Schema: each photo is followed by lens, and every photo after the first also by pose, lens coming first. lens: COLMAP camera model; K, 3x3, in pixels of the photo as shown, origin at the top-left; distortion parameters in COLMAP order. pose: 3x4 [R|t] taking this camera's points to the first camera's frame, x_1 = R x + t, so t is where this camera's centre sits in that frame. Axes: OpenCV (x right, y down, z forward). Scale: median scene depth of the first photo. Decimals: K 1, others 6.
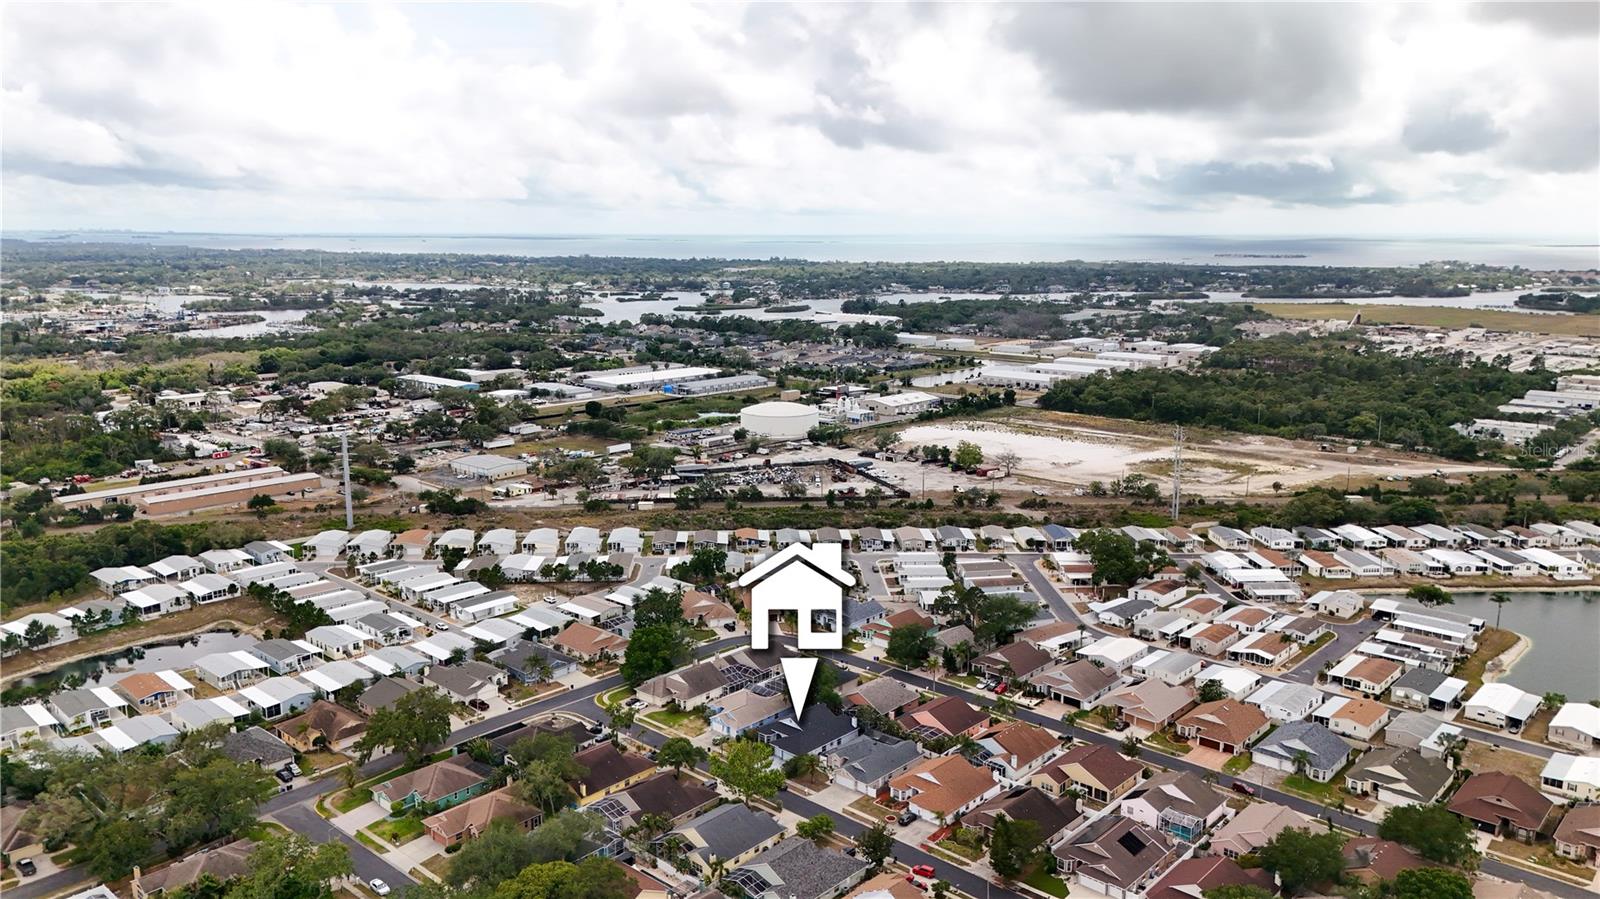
lens RADIAL K [[1166.6, 0, 800.0], [0, 1166.6, 449.5], [0, 0, 1]] dist [0.007775, 0.001257]
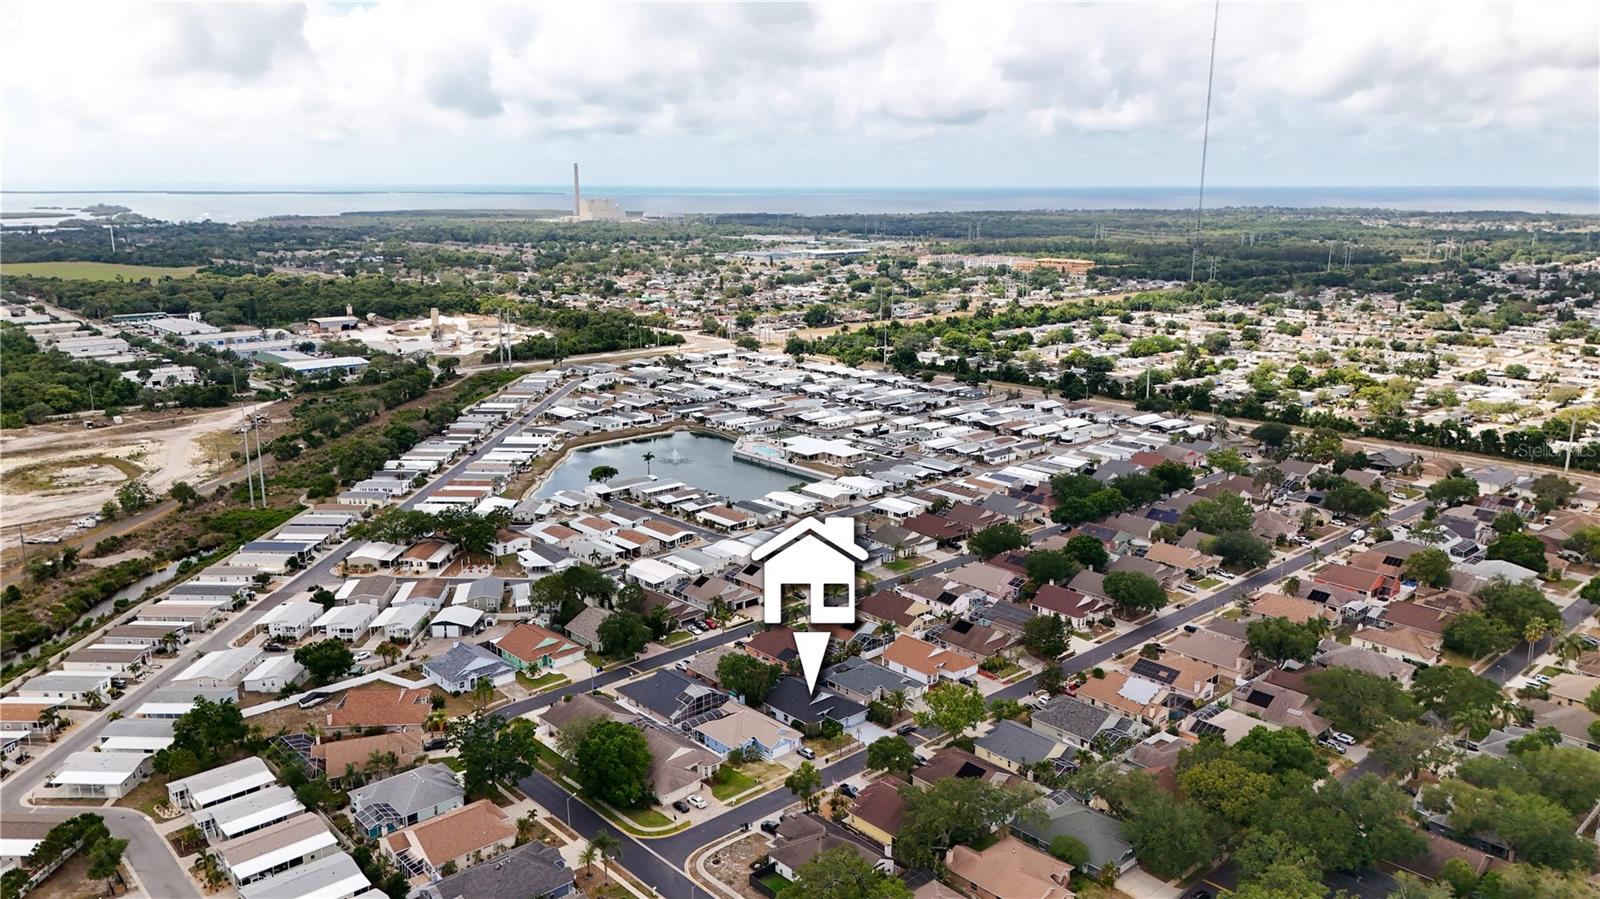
lens RADIAL K [[1166.6, 0, 800.0], [0, 1166.6, 449.5], [0, 0, 1]] dist [0.007775, 0.001257]
pose [[0.060882, -0.220826, 0.973411, -0.751826], [0.181023, 0.961491, 0.206800, -0.137257], [-0.981593, 0.163620, 0.098512, 0.740915]]
